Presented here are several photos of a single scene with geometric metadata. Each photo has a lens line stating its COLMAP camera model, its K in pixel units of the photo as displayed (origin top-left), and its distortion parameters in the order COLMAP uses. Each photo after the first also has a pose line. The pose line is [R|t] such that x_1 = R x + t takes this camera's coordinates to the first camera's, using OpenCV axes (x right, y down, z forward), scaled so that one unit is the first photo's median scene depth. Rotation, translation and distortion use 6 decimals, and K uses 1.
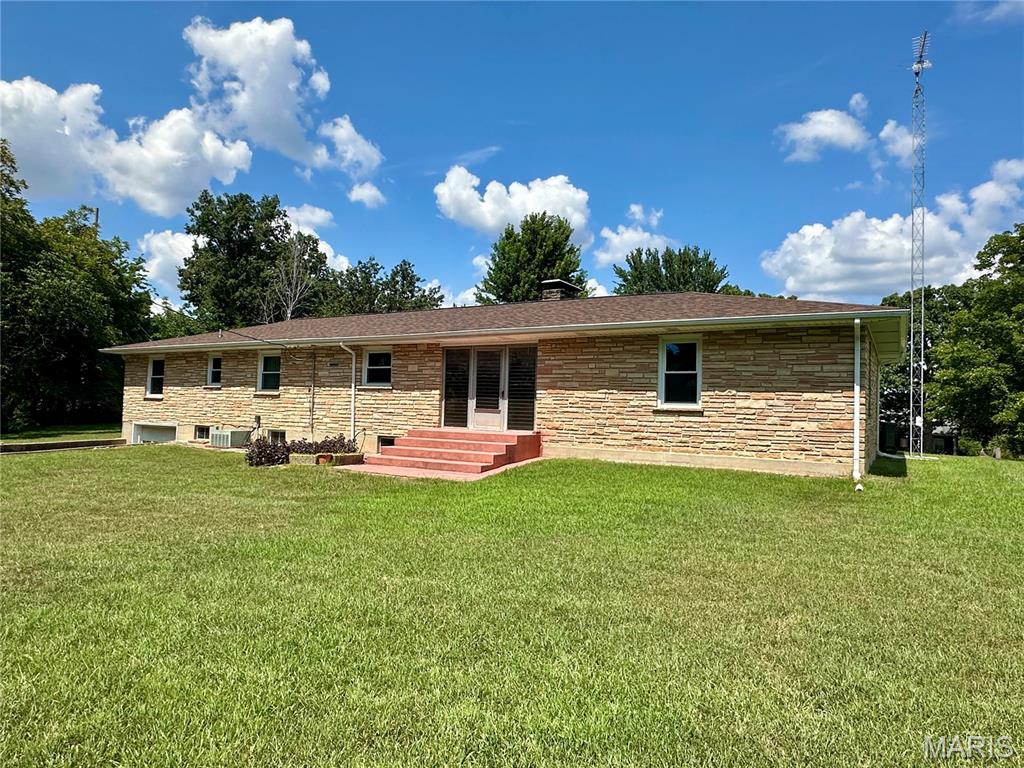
lens RADIAL K [[644.0, 0, 505.4], [0, 644.0, 383.4], [0, 0, 1]] dist [0.000976, 0.005752]
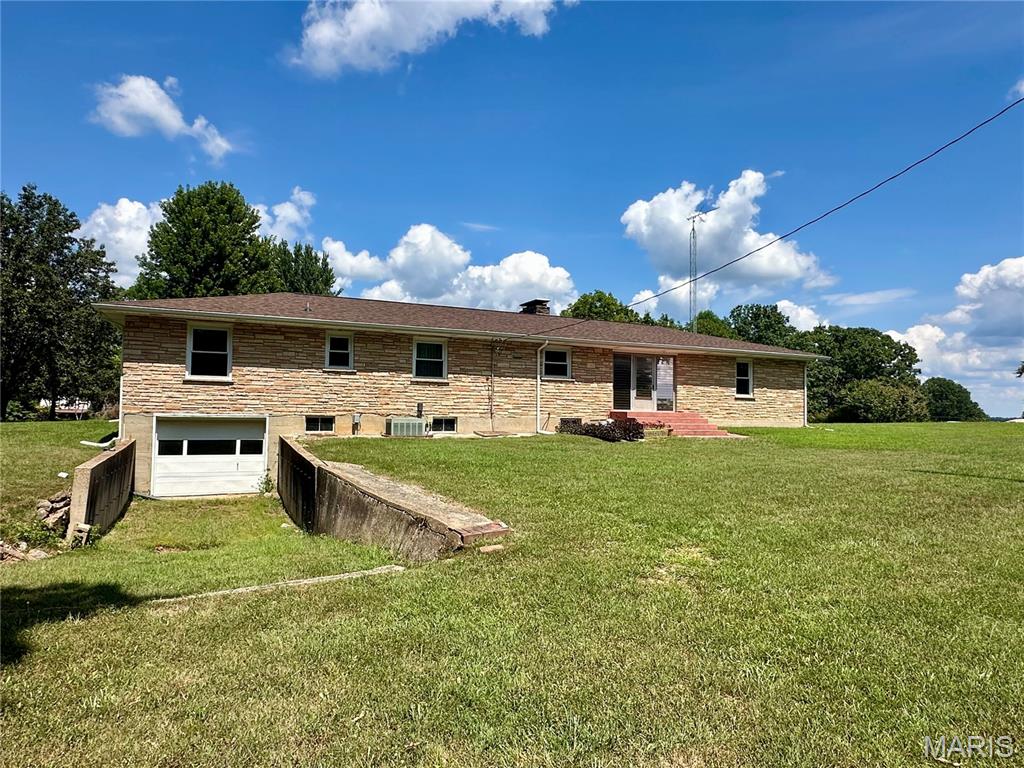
lens RADIAL K [[644.0, 0, 514.7], [0, 644.0, 385.6], [0, 0, 1]] dist [0.000976, 0.005752]
pose [[0.553203, 0.016561, 0.832882, -1.329970], [-0.035794, 0.999352, 0.003904, 0.017500], [-0.832277, -0.031972, 0.553437, 0.404550]]
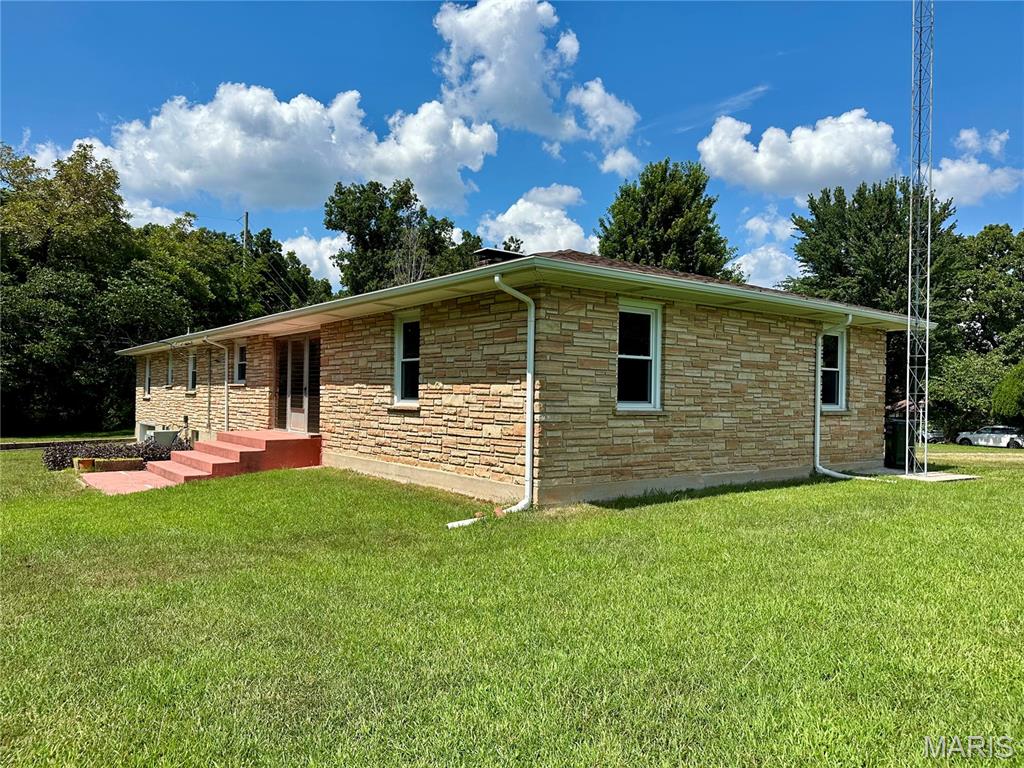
lens RADIAL K [[719.3, 0, 515.7], [0, 719.3, 390.3], [0, 0, 1]] dist [0.031377, -0.015638]
pose [[0.935634, -0.017627, -0.352531, 0.548693], [0.026256, 0.999461, 0.019708, 0.004575], [0.351994, -0.027696, 0.935593, 0.189653]]
